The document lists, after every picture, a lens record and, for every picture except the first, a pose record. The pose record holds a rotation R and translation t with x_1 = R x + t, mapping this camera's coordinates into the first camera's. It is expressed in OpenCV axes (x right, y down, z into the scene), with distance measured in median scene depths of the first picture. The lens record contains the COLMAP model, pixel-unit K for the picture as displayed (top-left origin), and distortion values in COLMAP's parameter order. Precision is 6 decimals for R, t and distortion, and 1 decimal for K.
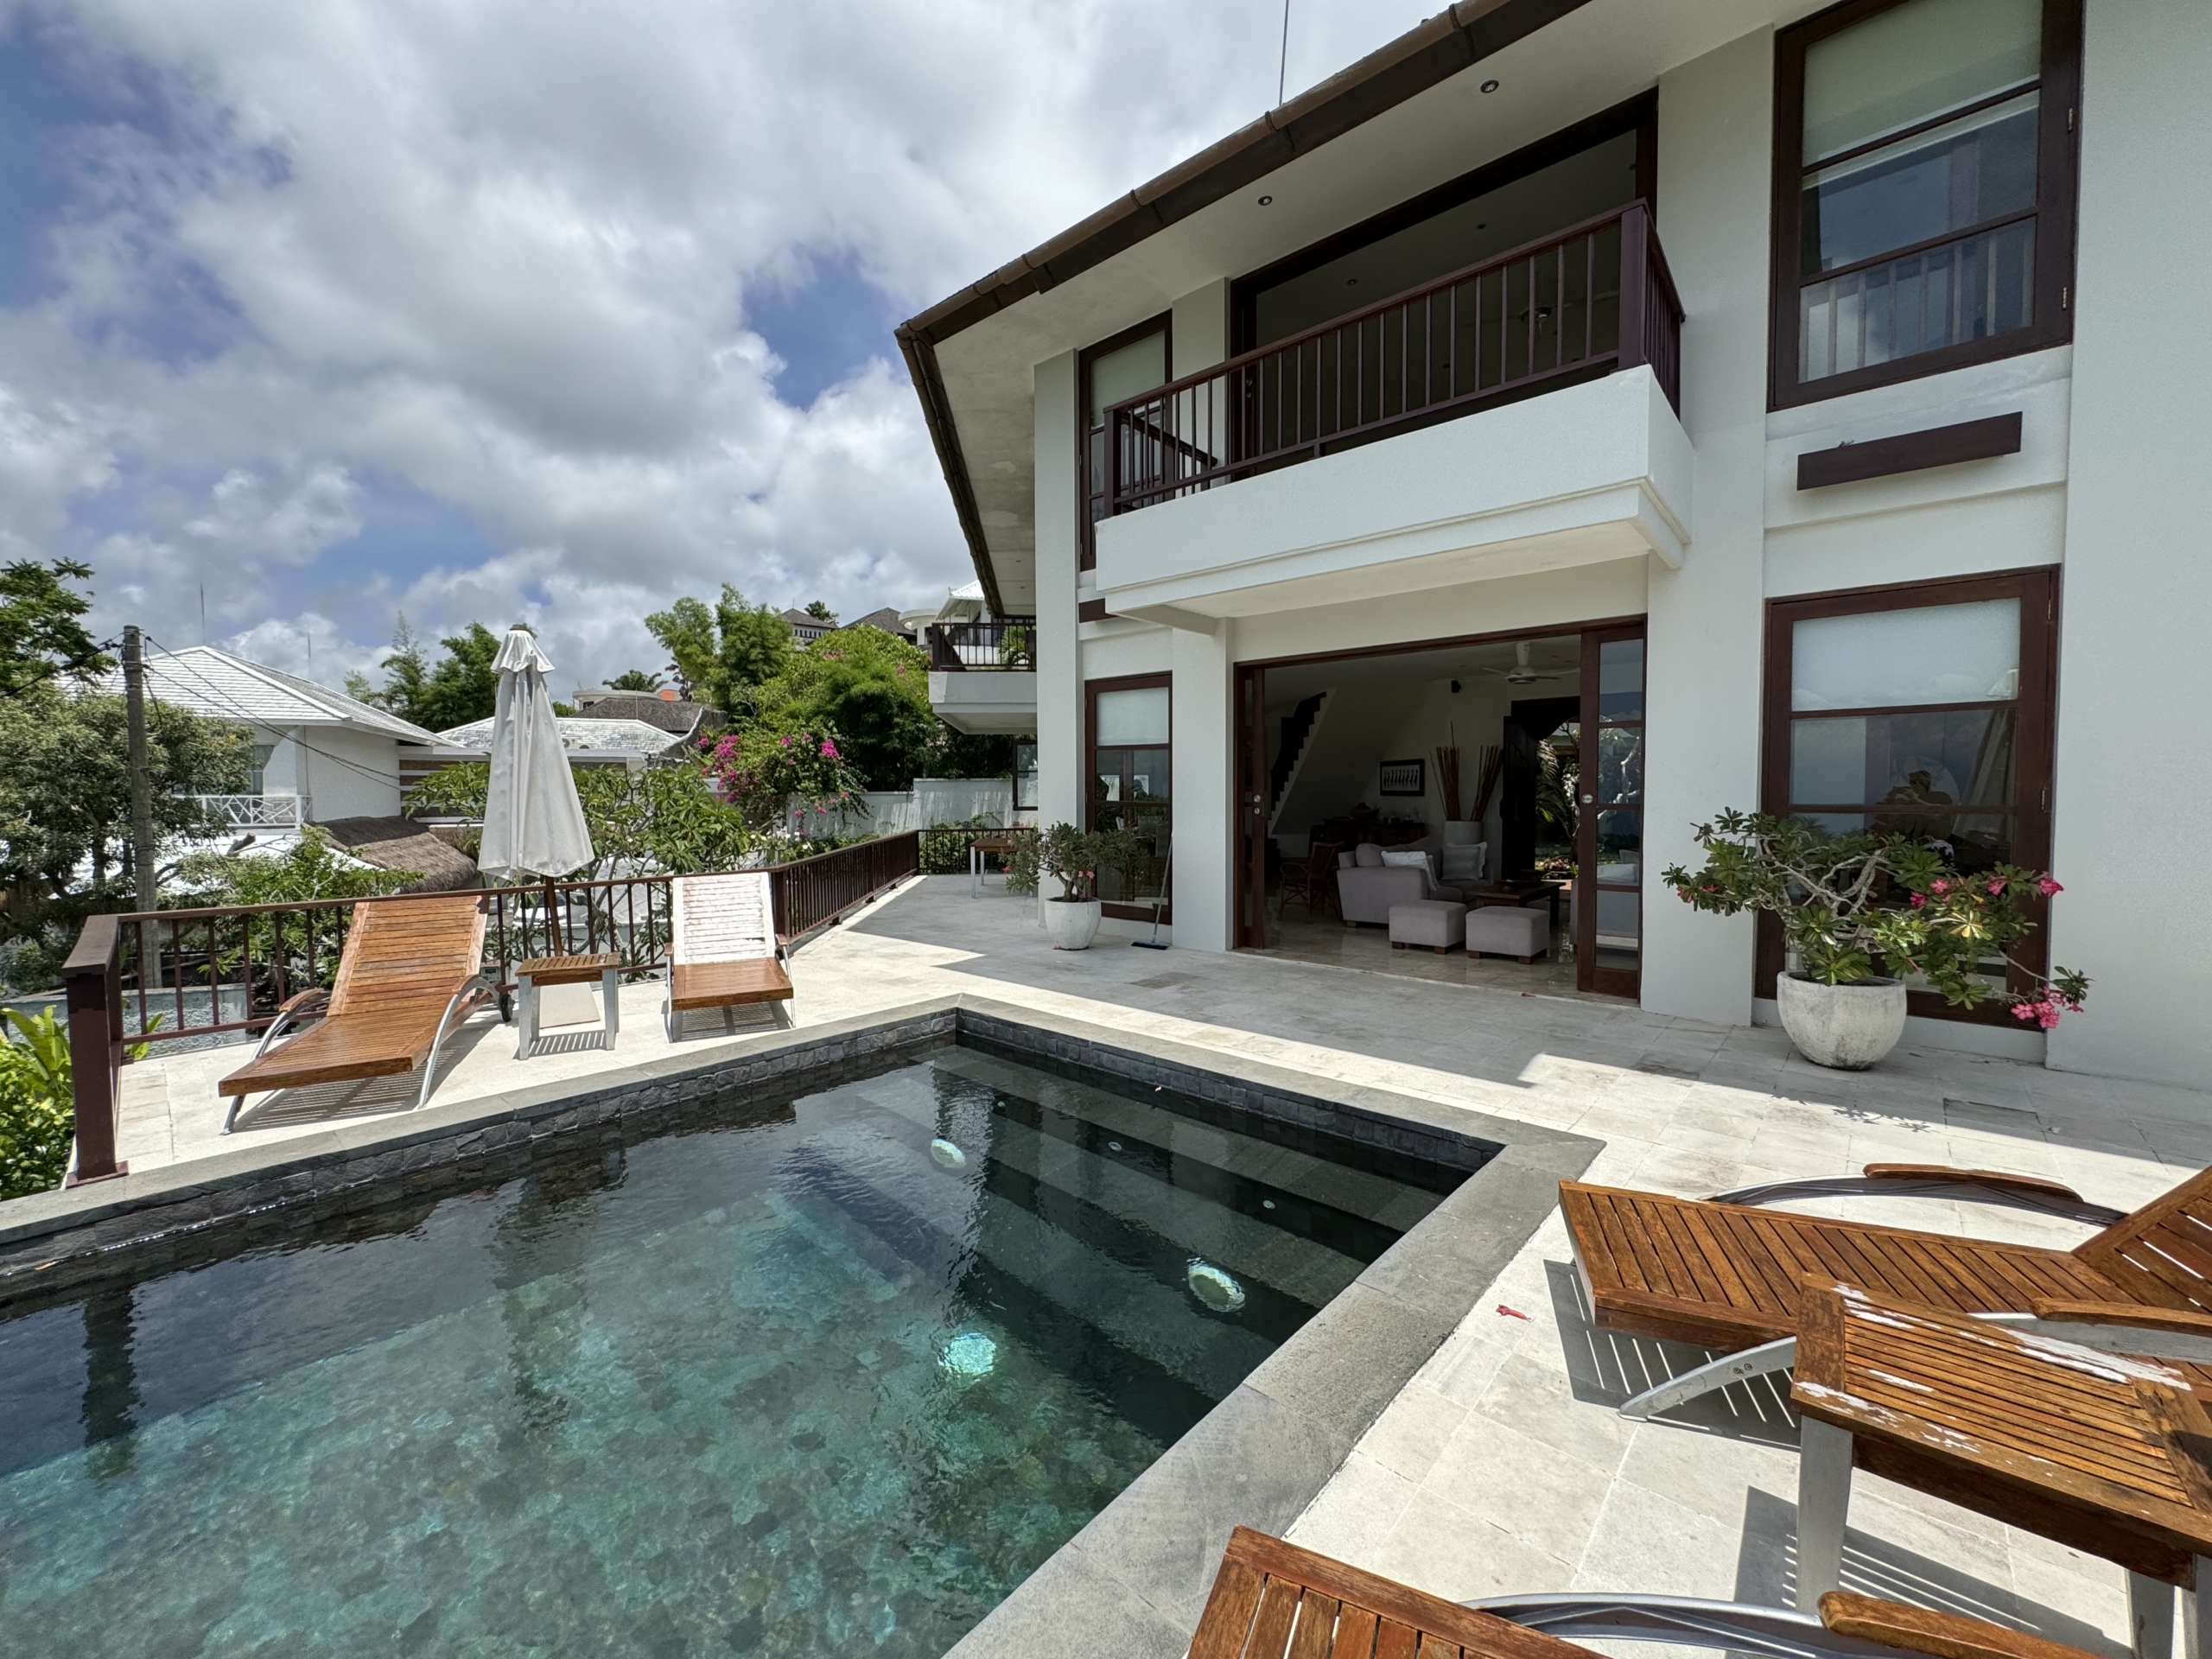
lens RADIAL K [[890.8, 0, 1093.7], [0, 890.8, 826.7], [0, 0, 1]] dist [-0.000860, 0.006331]
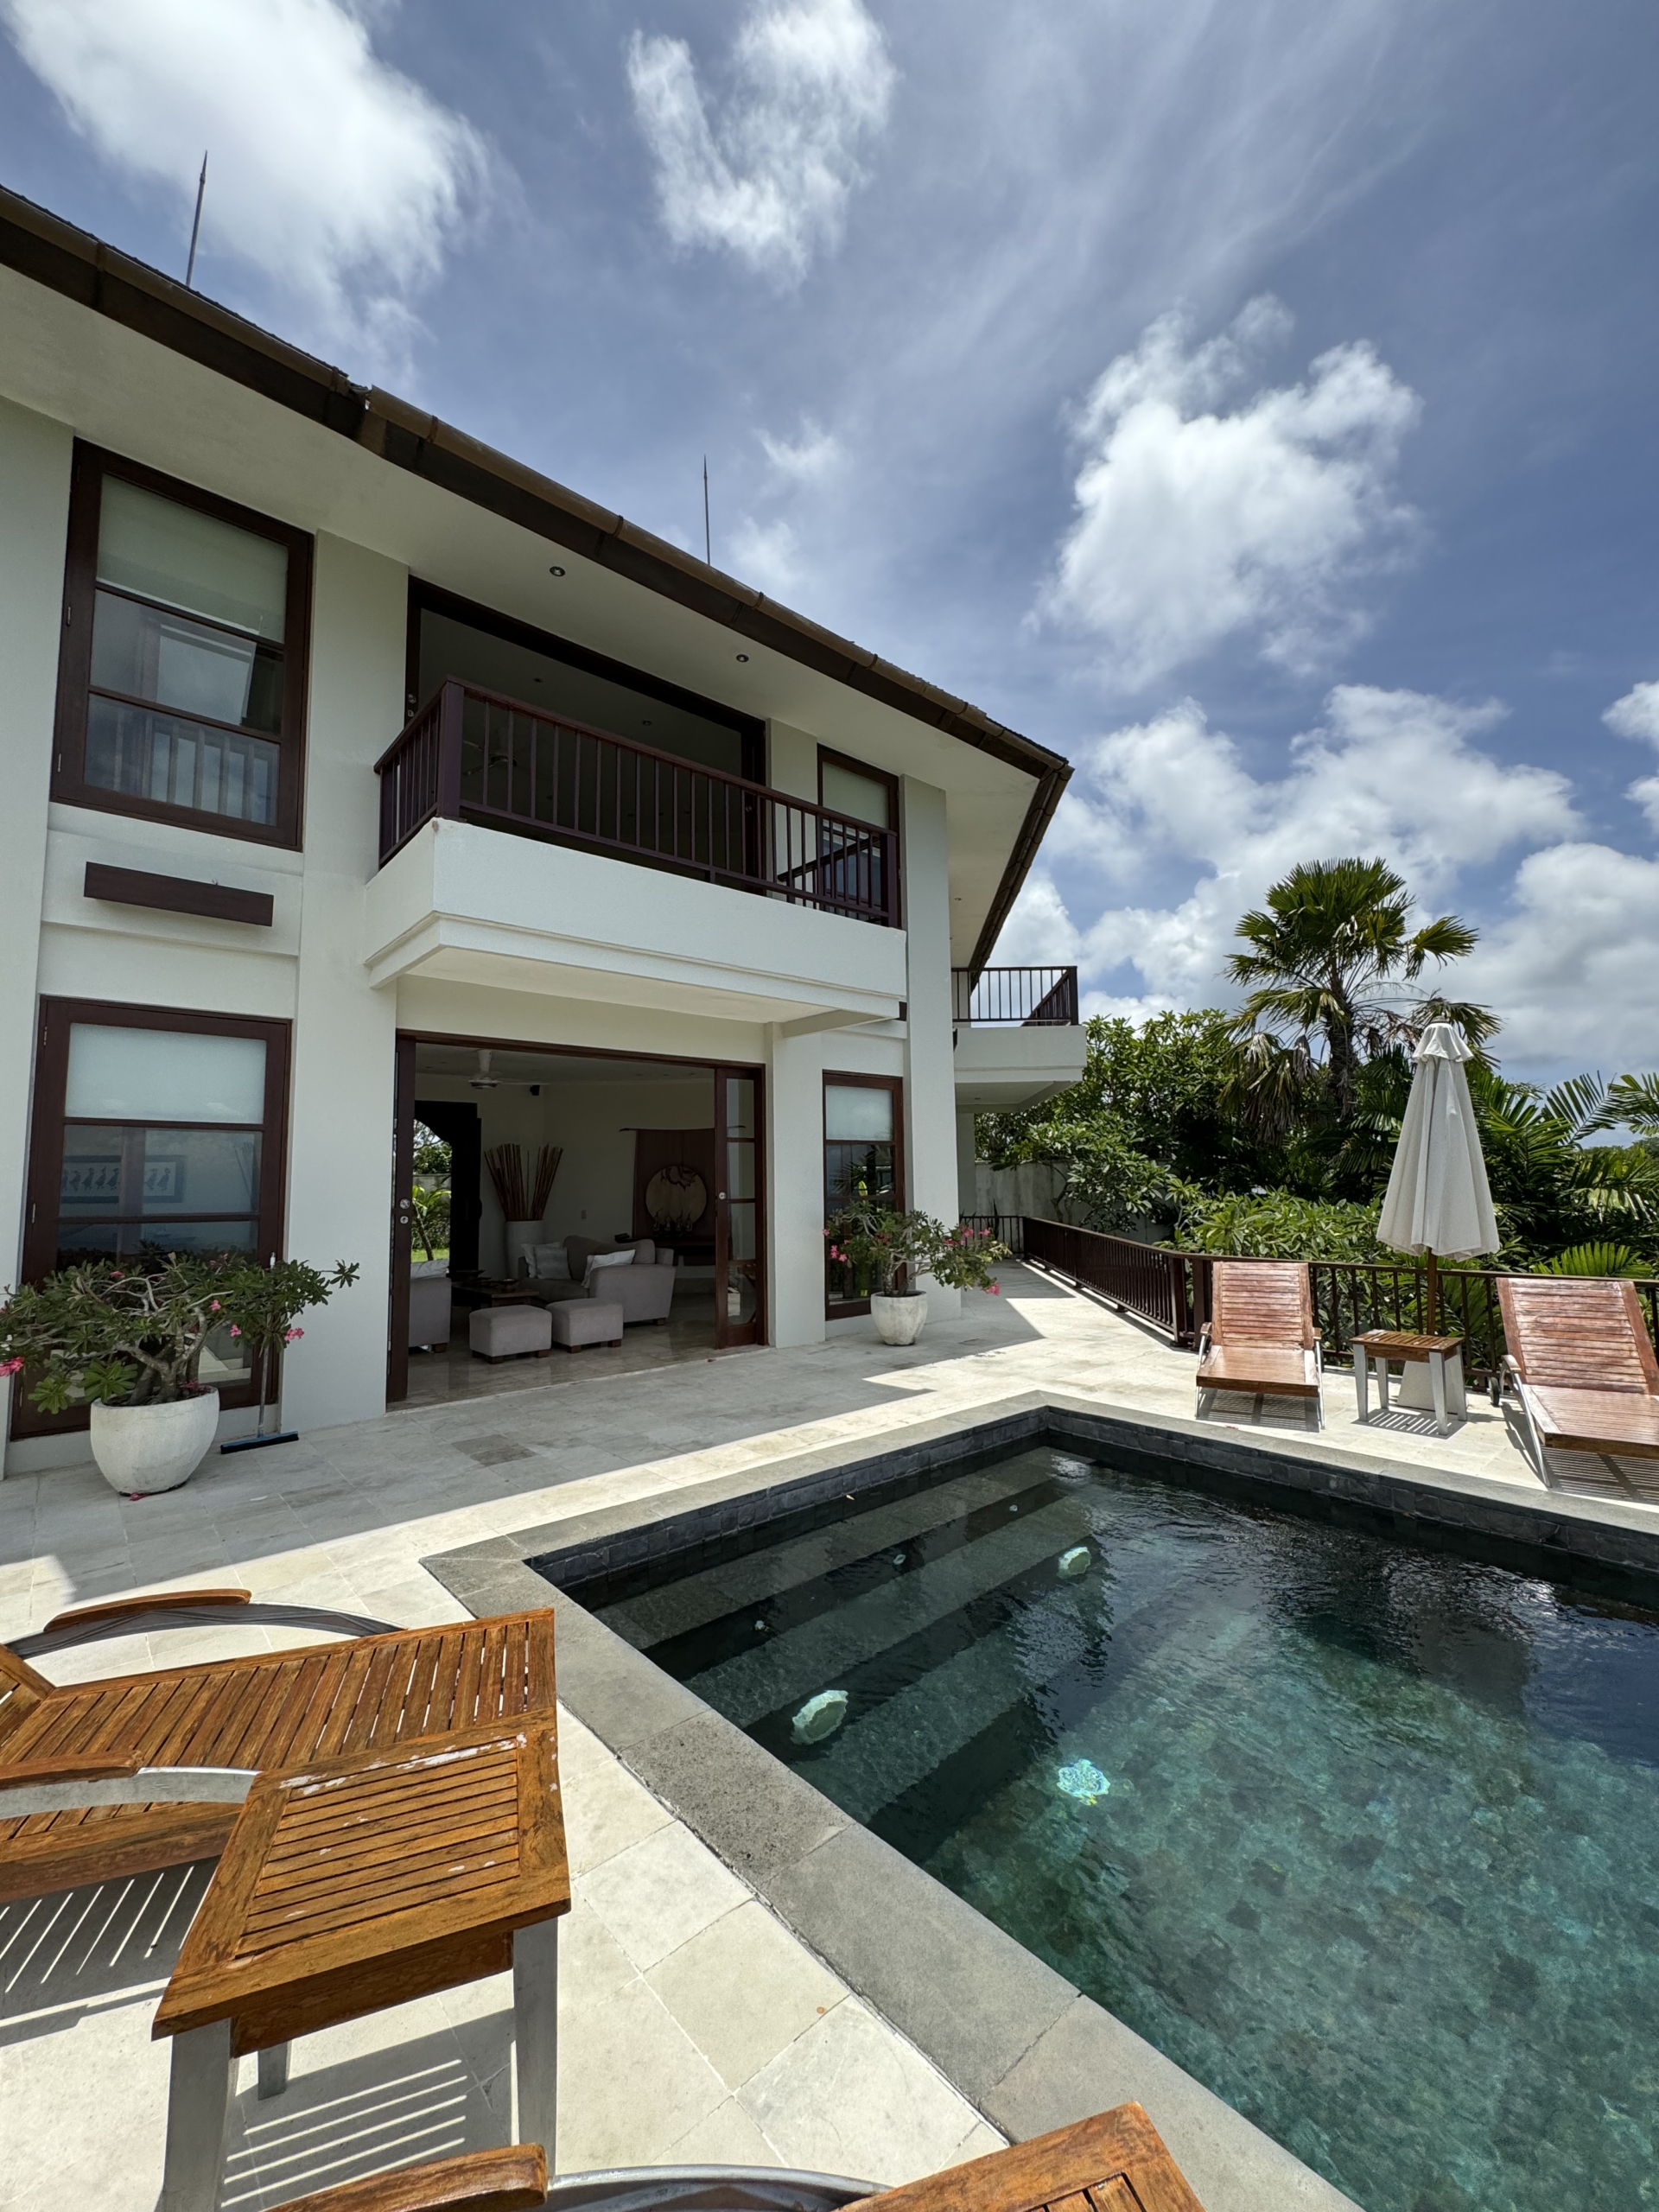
lens RADIAL K [[890.8, 0, 829.5], [0, 890.8, 1106.0], [0, 0, 1]] dist [-0.000860, 0.006331]
pose [[0.110760, 0.088233, 0.989923, -0.553770], [0.053640, 0.994069, -0.094604, -0.023063], [-0.992399, 0.063578, 0.105371, 0.533899]]
